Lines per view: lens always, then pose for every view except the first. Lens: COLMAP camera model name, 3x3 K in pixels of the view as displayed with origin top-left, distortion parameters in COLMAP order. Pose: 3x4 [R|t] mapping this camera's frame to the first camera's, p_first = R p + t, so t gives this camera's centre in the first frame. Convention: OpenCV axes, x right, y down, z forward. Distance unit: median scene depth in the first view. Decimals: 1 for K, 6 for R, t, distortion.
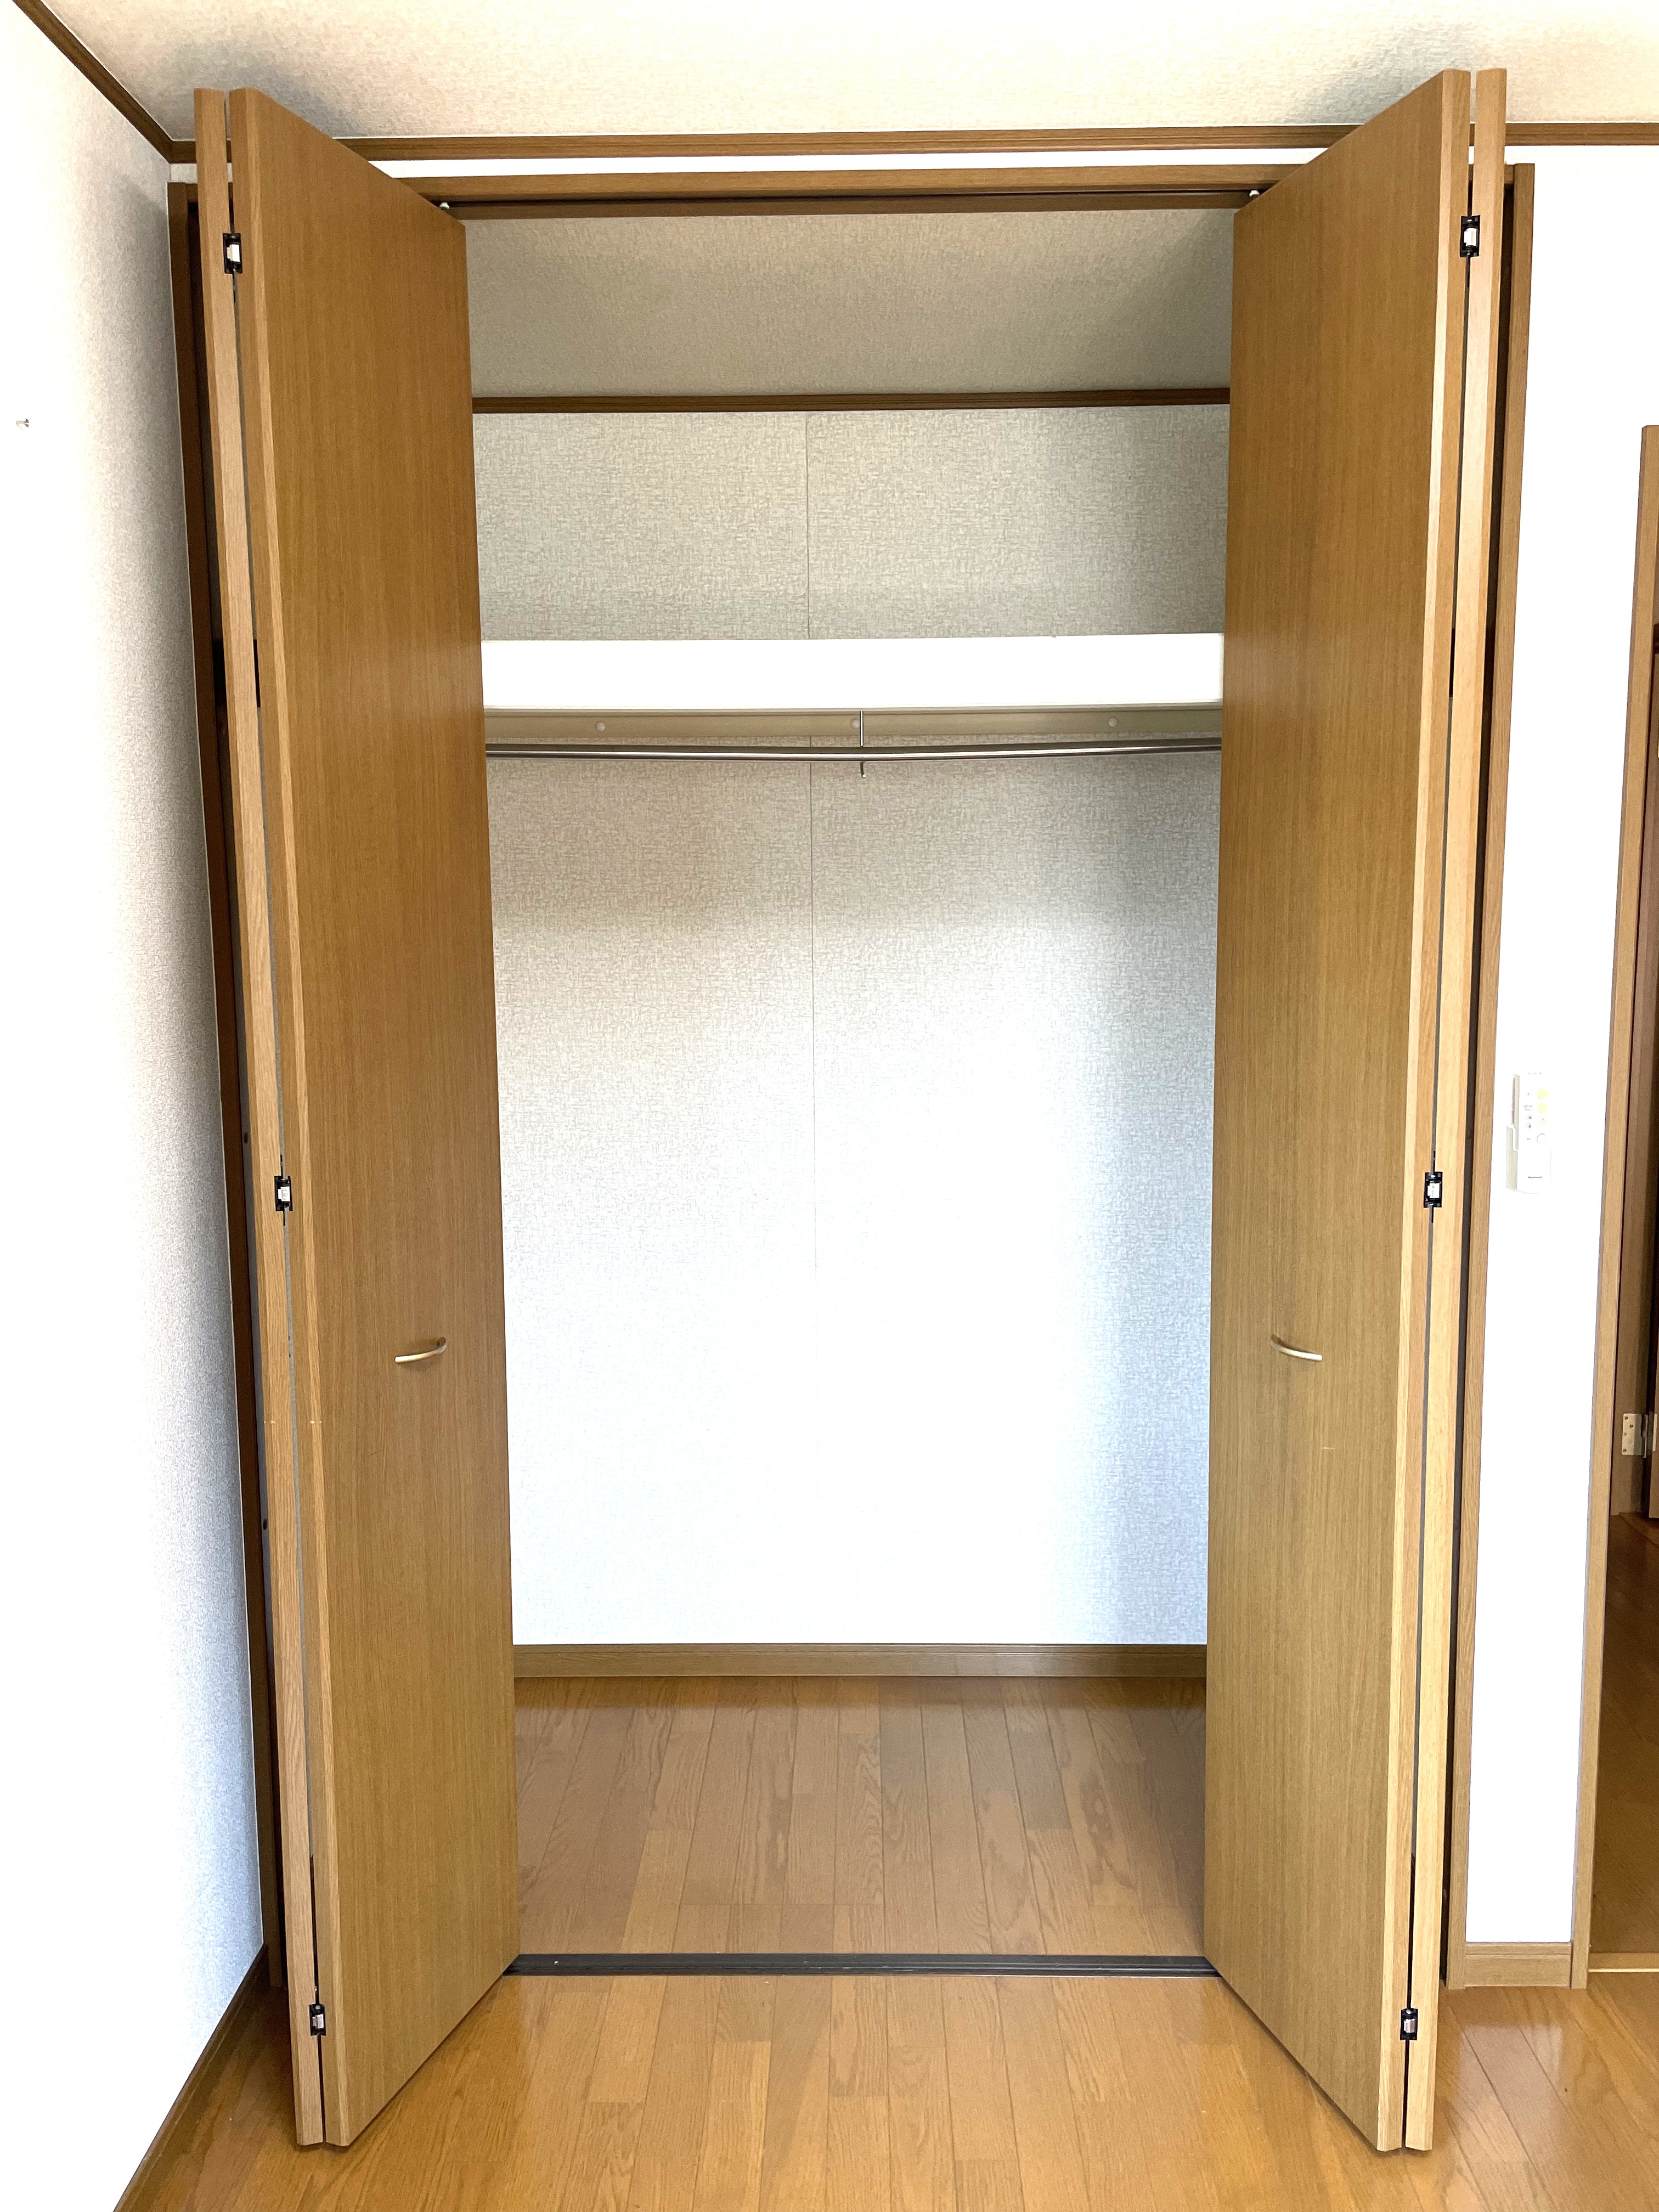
lens RADIAL K [[1659.4, 0, 833.4], [0, 1659.4, 1102.7], [0, 0, 1]] dist [-0.007934, 0.003086]
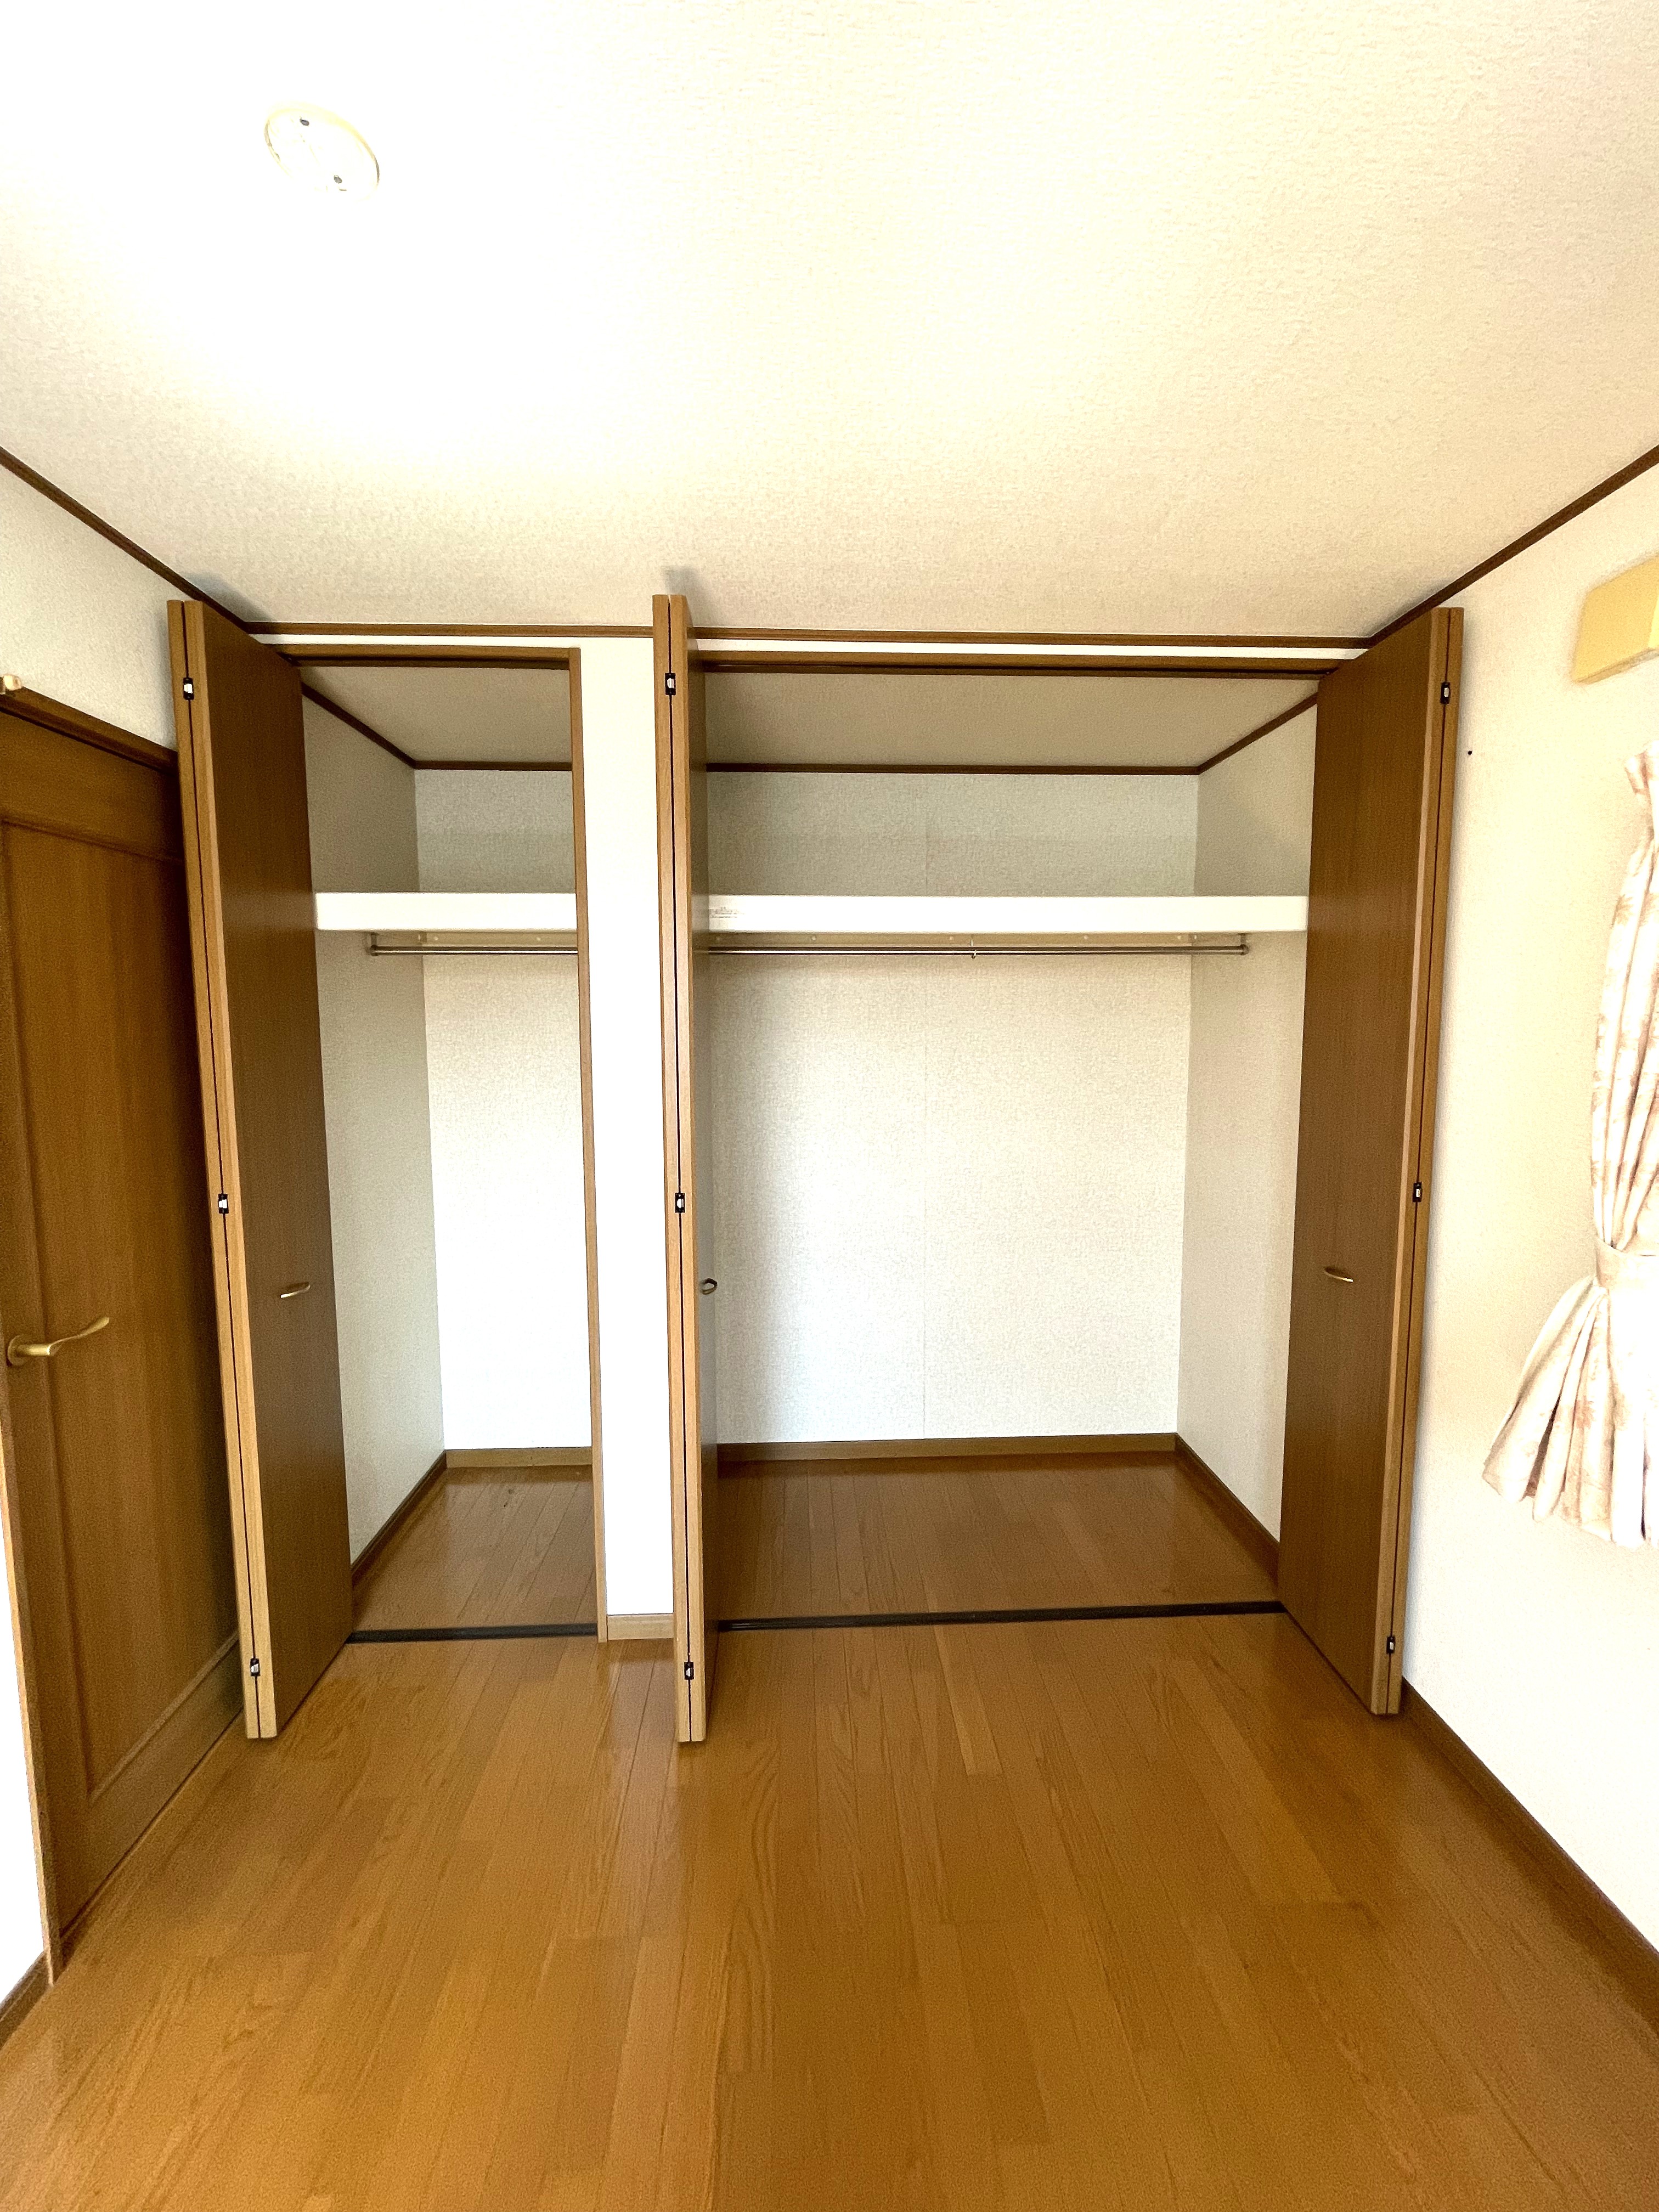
lens RADIAL K [[901.7, 0, 824.1], [0, 901.7, 1100.4], [0, 0, 1]] dist [-0.004003, -0.000222]
pose [[0.999143, 0.002419, 0.041315, 0.327473], [-0.000418, 0.998829, -0.048376, -0.000494], [-0.041383, 0.048317, 0.997974, -0.004884]]
